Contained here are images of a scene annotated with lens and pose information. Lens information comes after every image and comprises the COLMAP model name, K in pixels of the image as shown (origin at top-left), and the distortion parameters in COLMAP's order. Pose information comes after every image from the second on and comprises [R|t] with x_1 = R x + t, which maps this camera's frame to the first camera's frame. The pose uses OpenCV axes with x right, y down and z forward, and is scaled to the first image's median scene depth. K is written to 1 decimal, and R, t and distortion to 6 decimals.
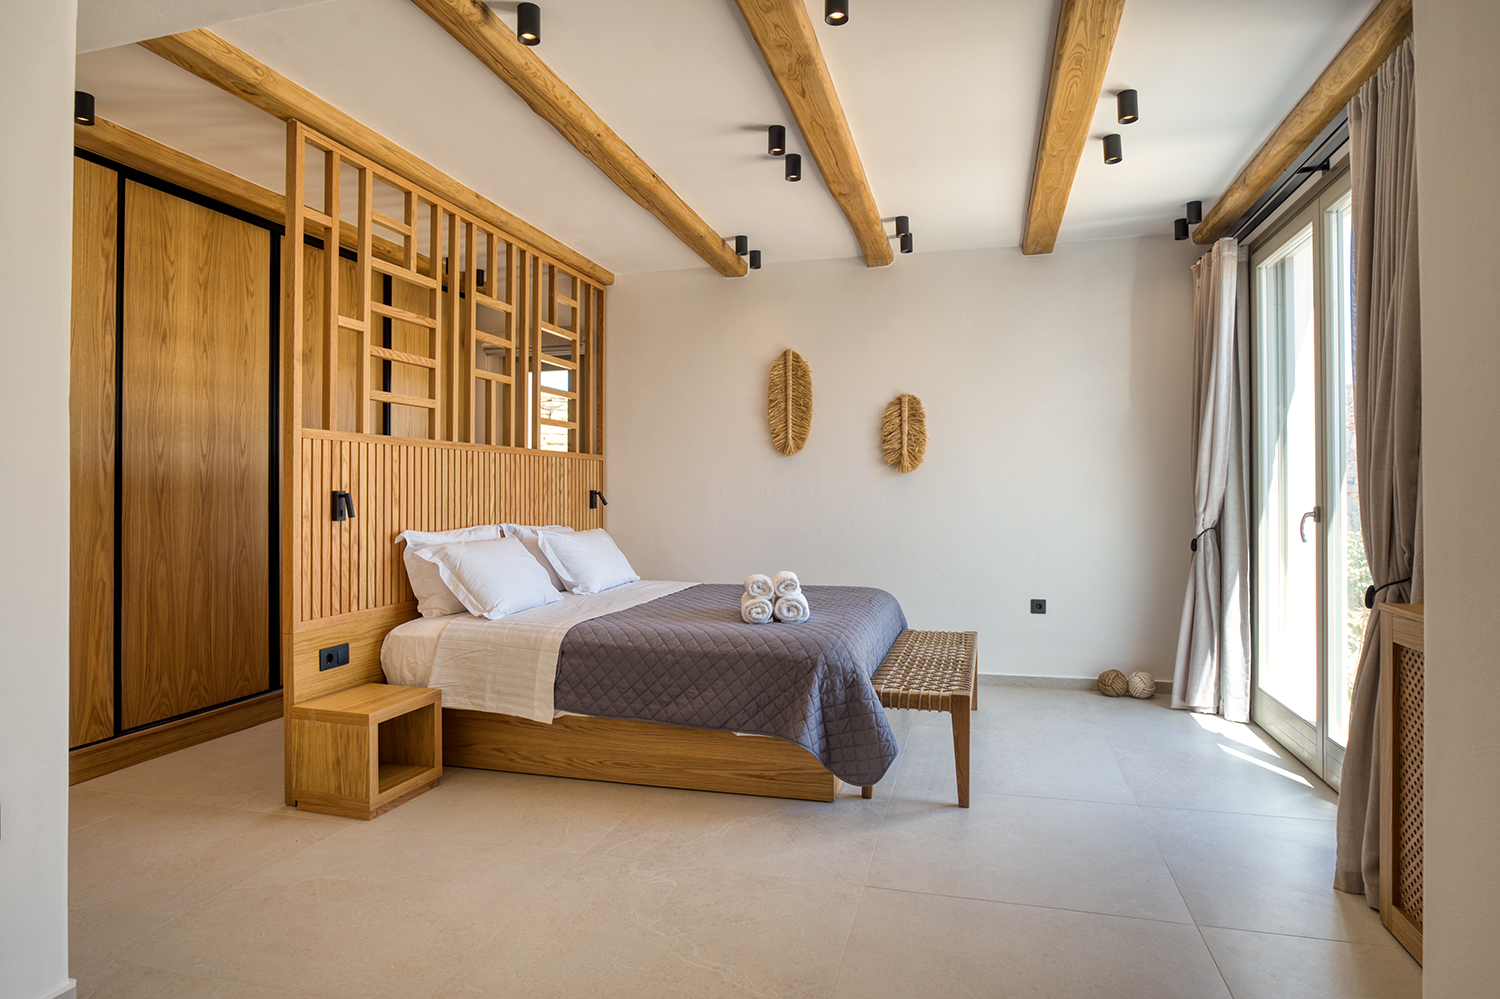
lens RADIAL K [[869.5, 0, 750.0], [0, 869.5, 499.5], [0, 0, 1]] dist [-0.060887, 0.040989]
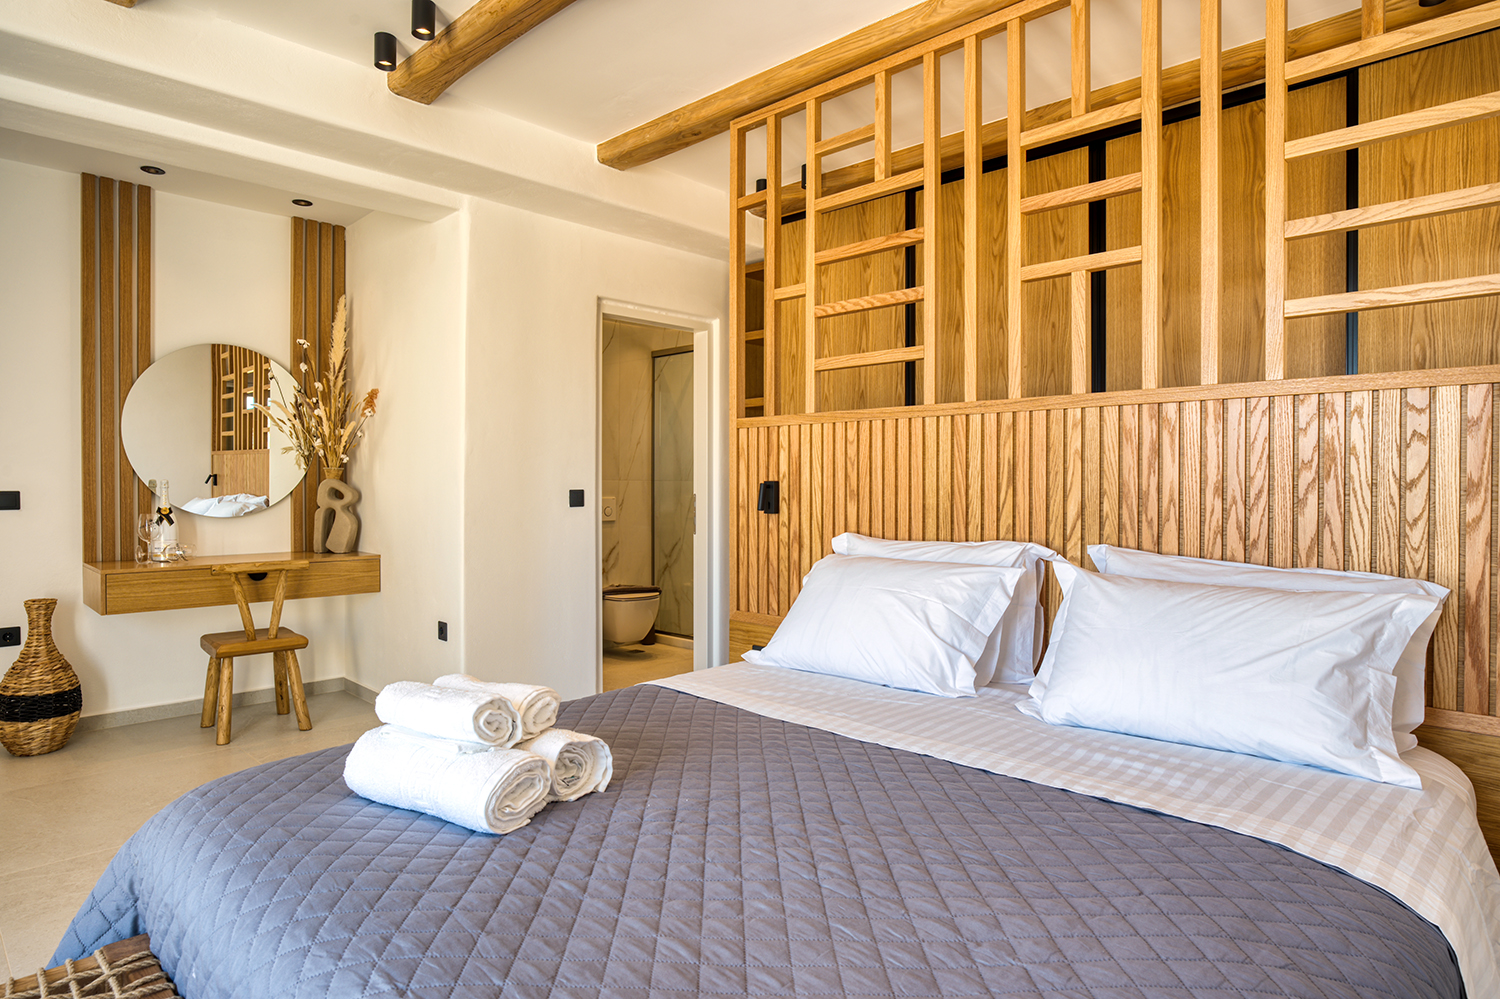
lens RADIAL K [[869.5, 0, 750.0], [0, 869.5, 499.5], [0, 0, 1]] dist [-0.060887, 0.040989]
pose [[-0.483232, 0.014028, -0.875380, 0.297398], [-0.009164, 0.999736, 0.021079, -0.008487], [0.875444, 0.018208, -0.482976, 1.226241]]
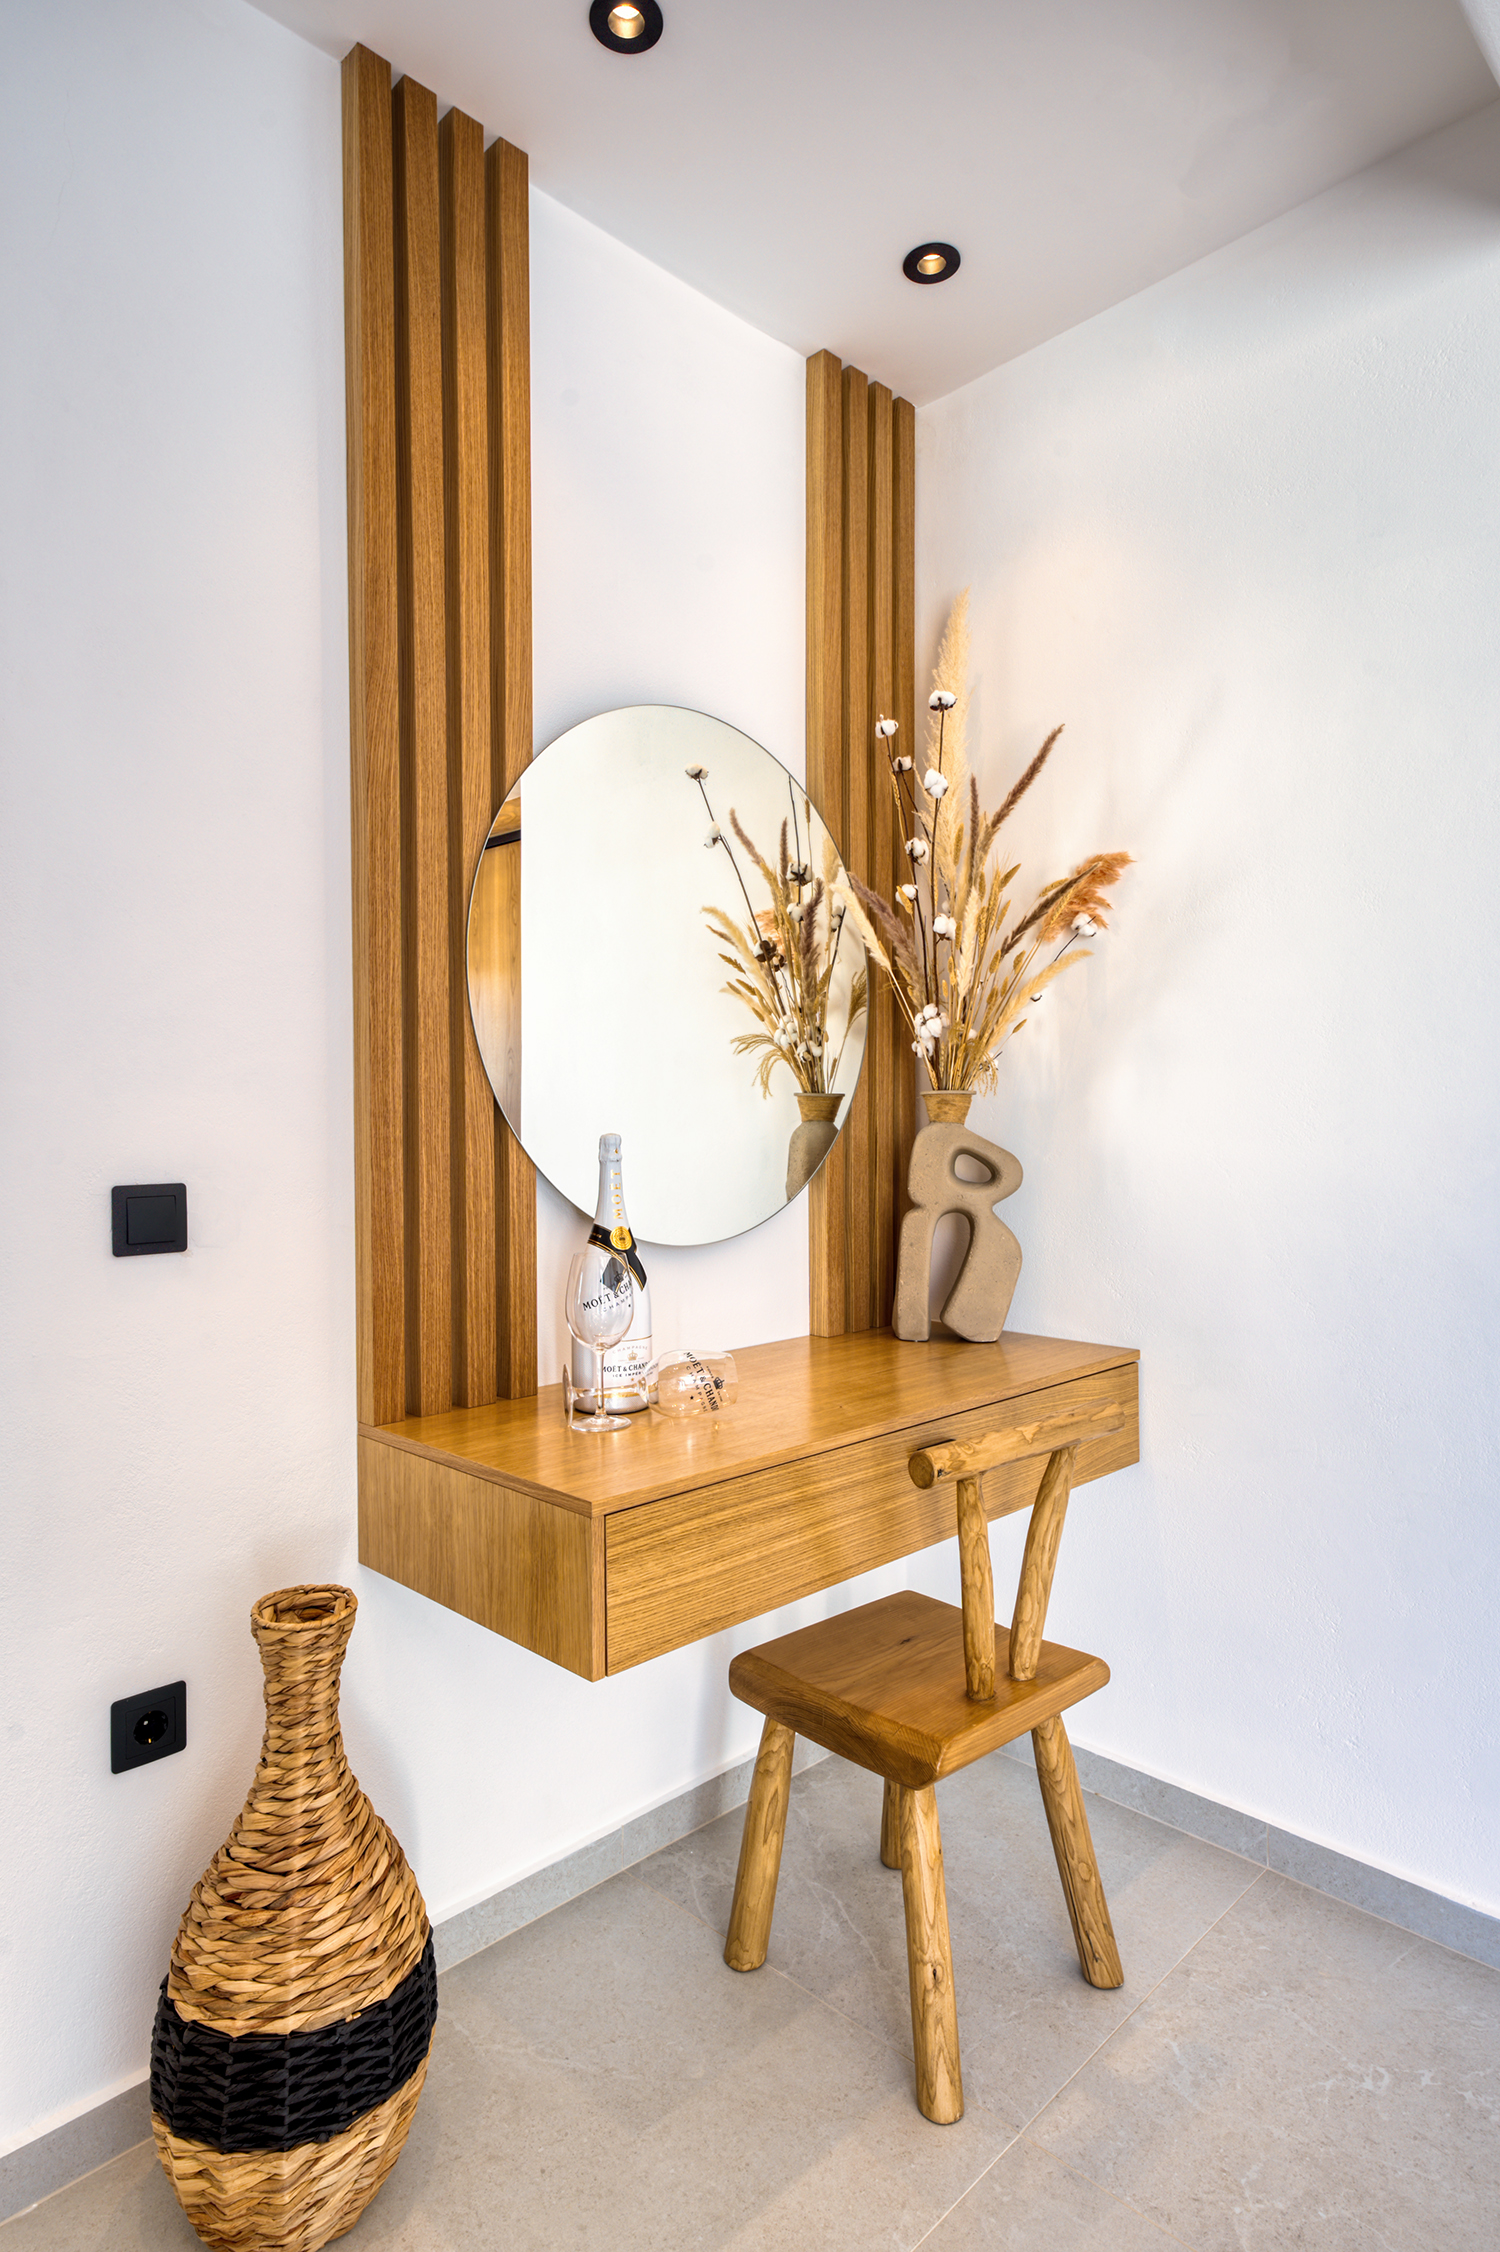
lens RADIAL K [[1305.4, 0, 810.7], [0, 1305.4, 1079.2], [0, 0, 1]] dist [-0.060887, 0.040989]
pose [[-0.454974, -0.022287, -0.890226, 0.121646], [0.006344, 0.999580, -0.028267, -0.009852], [0.890482, -0.018508, -0.454642, 0.391471]]
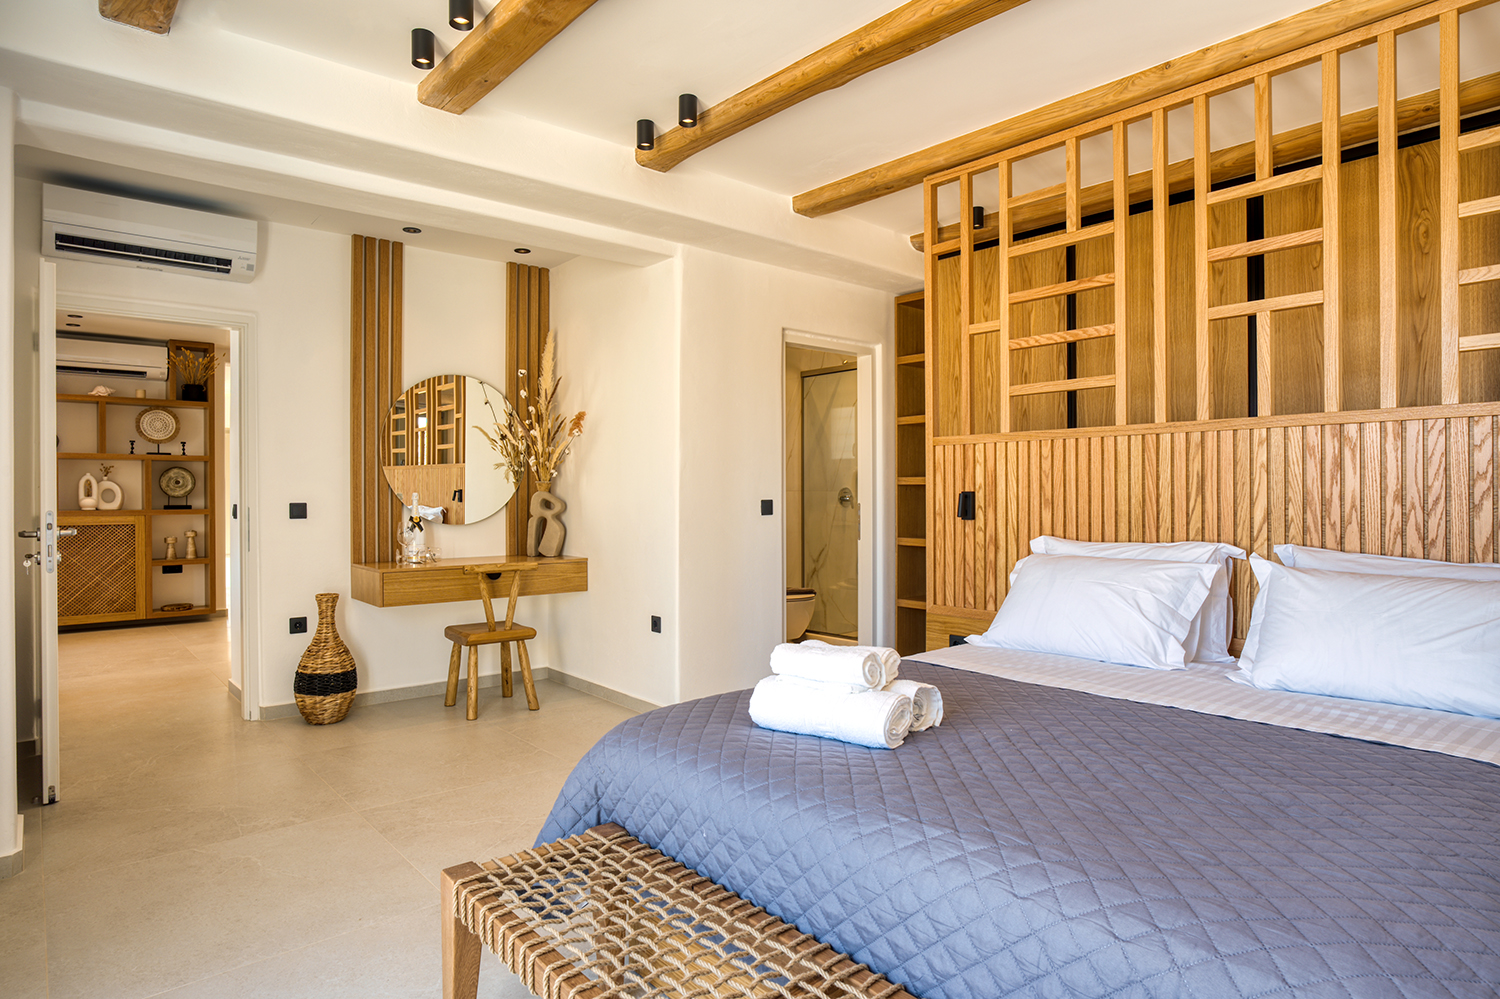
lens RADIAL K [[869.5, 0, 750.0], [0, 869.5, 499.5], [0, 0, 1]] dist [-0.060887, 0.040989]
pose [[-0.561763, 0.006924, -0.827269, 0.475156], [-0.003499, 0.999936, 0.010745, -0.009329], [0.827291, 0.008931, -0.561703, 1.181143]]
